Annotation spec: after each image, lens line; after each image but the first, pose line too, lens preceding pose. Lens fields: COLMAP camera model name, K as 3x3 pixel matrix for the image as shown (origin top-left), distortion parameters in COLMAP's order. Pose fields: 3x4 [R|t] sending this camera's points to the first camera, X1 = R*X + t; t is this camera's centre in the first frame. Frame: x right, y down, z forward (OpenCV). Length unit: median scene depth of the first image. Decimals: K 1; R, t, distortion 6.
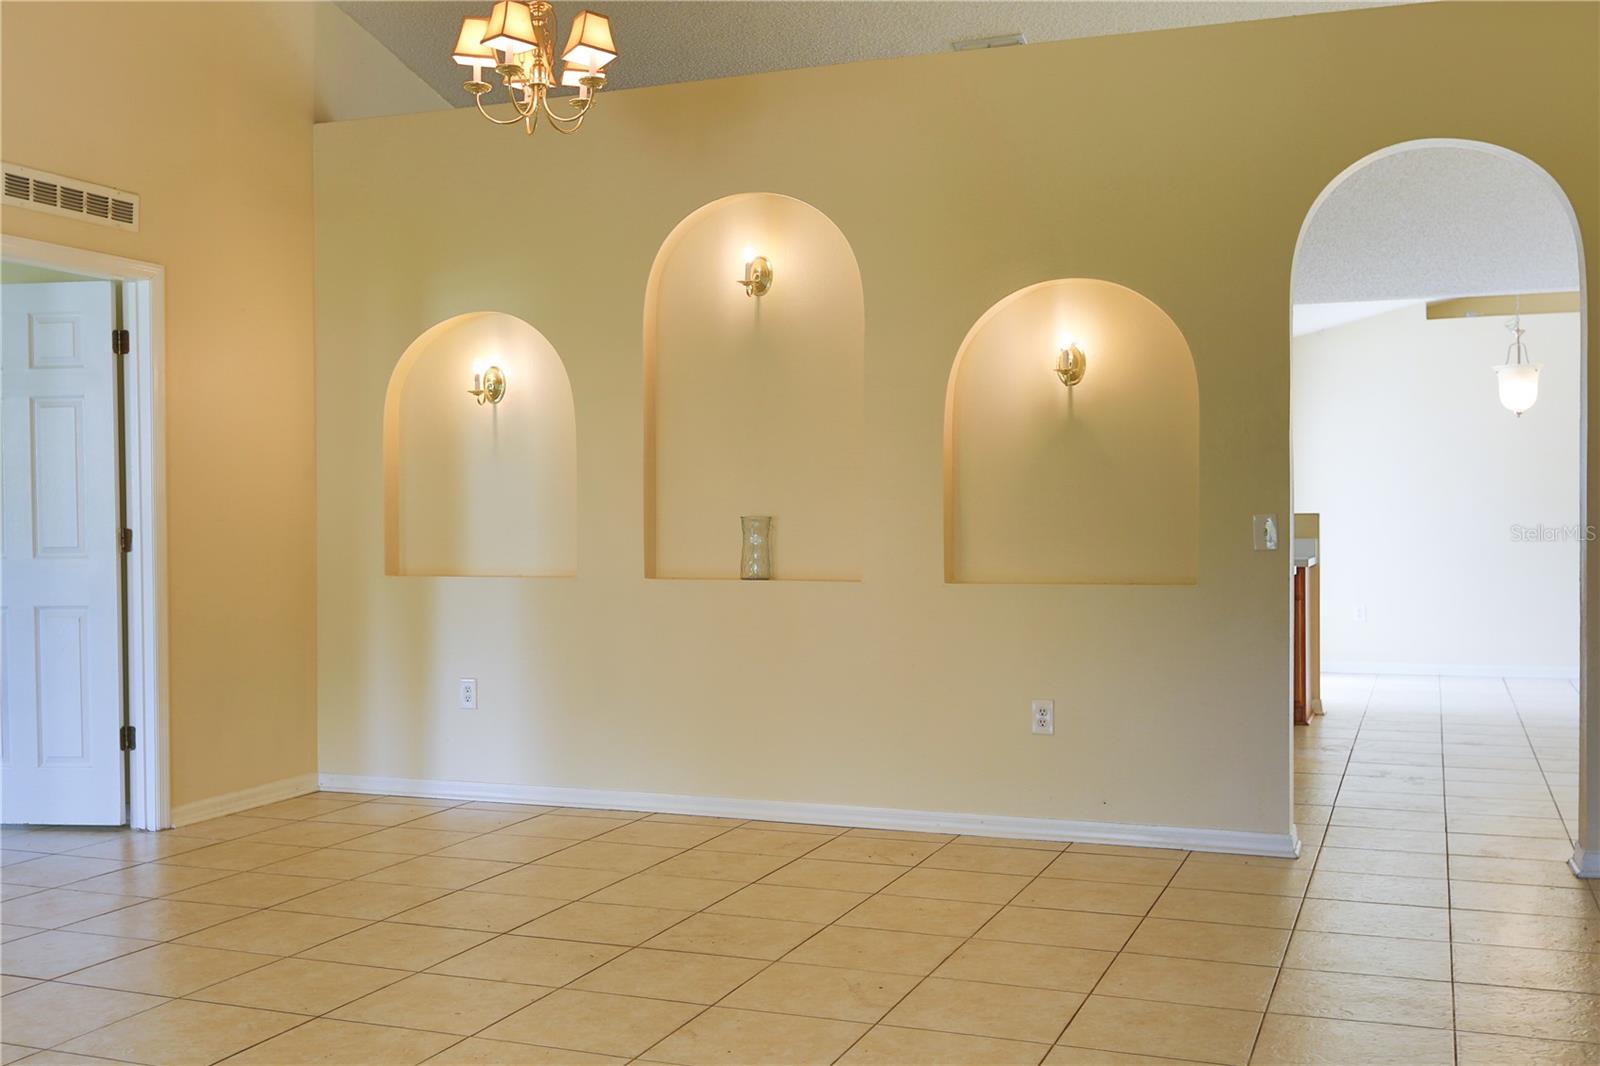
lens RADIAL K [[1648.0, 0, 800.0], [0, 1648.0, 533.0], [0, 0, 1]] dist [0.053980, -0.143591]
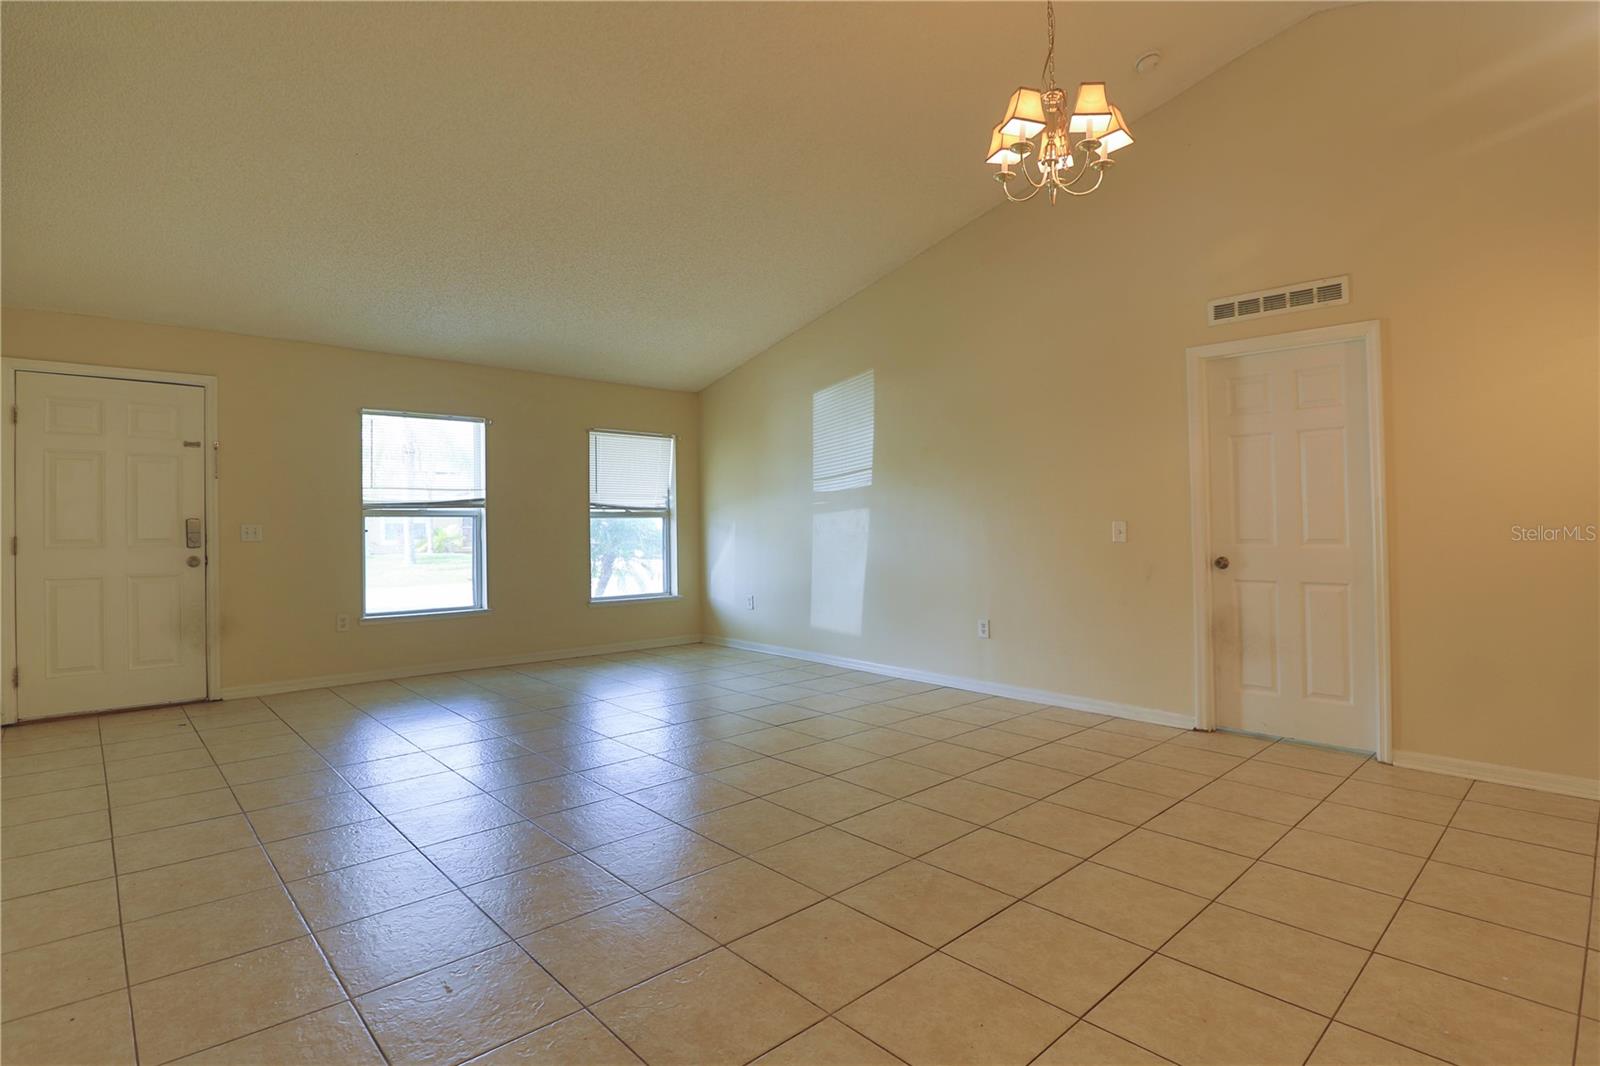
lens RADIAL K [[792.8, 0, 794.7], [0, 792.8, 529.6], [0, 0, 1]] dist [-0.024831, 0.000152]
pose [[-0.436835, 0.015839, -0.899402, 0.449809], [-0.006755, 0.999759, 0.020888, -0.013014], [0.899516, 0.015200, -0.436623, 1.101564]]
